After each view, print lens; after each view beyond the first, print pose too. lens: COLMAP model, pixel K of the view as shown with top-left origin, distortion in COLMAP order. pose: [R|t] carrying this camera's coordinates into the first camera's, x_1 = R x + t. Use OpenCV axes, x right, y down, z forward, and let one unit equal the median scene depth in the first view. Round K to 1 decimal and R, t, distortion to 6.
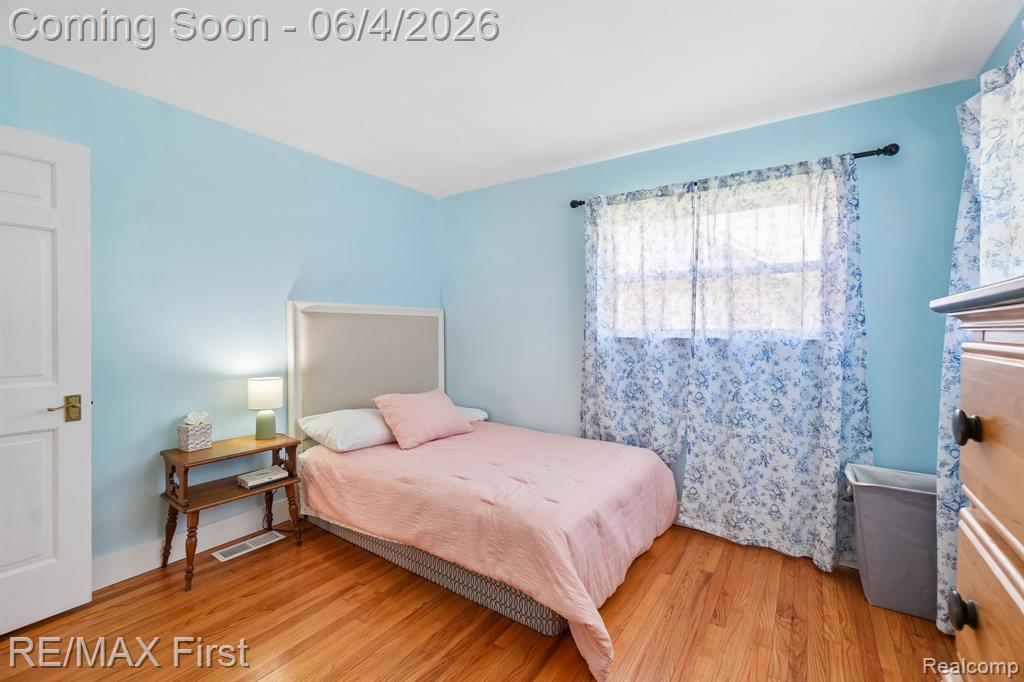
lens RADIAL K [[442.0, 0, 512.8], [0, 442.0, 336.5], [0, 0, 1]] dist [-0.003774, 0.000601]
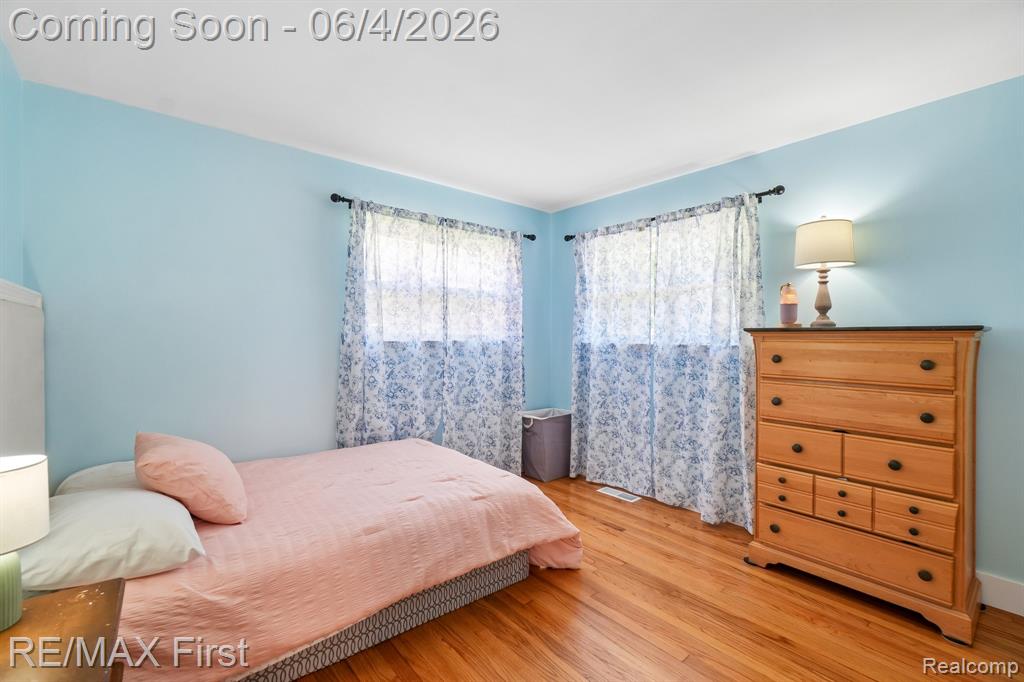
lens RADIAL K [[442.0, 0, 511.6], [0, 442.0, 340.2], [0, 0, 1]] dist [-0.003774, 0.000601]
pose [[0.276435, -0.010846, 0.960971, -0.830815], [0.008958, 0.999922, 0.008709, -0.008561], [-0.960991, 0.006201, 0.276511, 0.503041]]
